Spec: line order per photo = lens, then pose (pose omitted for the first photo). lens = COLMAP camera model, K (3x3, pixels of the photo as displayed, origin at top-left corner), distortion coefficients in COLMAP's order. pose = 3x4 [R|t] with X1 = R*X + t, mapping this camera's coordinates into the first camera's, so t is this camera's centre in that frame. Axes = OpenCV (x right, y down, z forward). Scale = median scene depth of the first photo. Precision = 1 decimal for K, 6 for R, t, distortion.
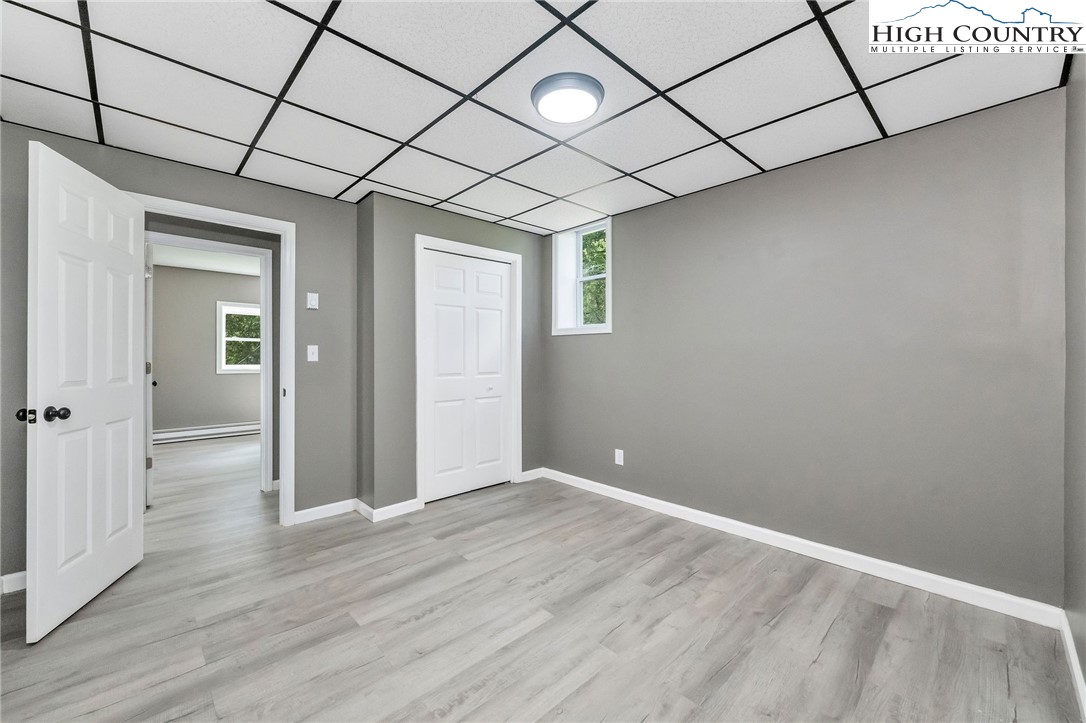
lens RADIAL K [[433.9, 0, 541.3], [0, 433.9, 353.0], [0, 0, 1]] dist [-0.002935, -0.000052]
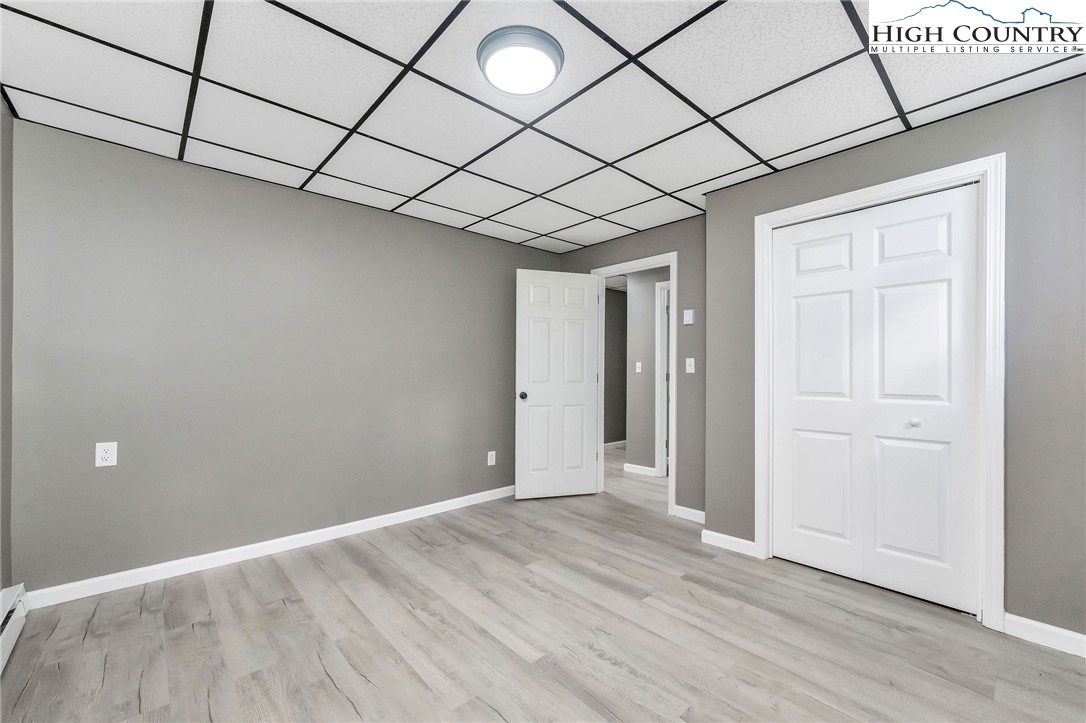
lens RADIAL K [[433.9, 0, 539.3], [0, 433.9, 370.5], [0, 0, 1]] dist [-0.002935, -0.000052]
pose [[-0.020733, -0.000838, -0.999785, 0.661265], [0.003375, 0.999994, -0.000908, 0.015182], [0.999779, -0.003393, -0.020730, 0.762740]]
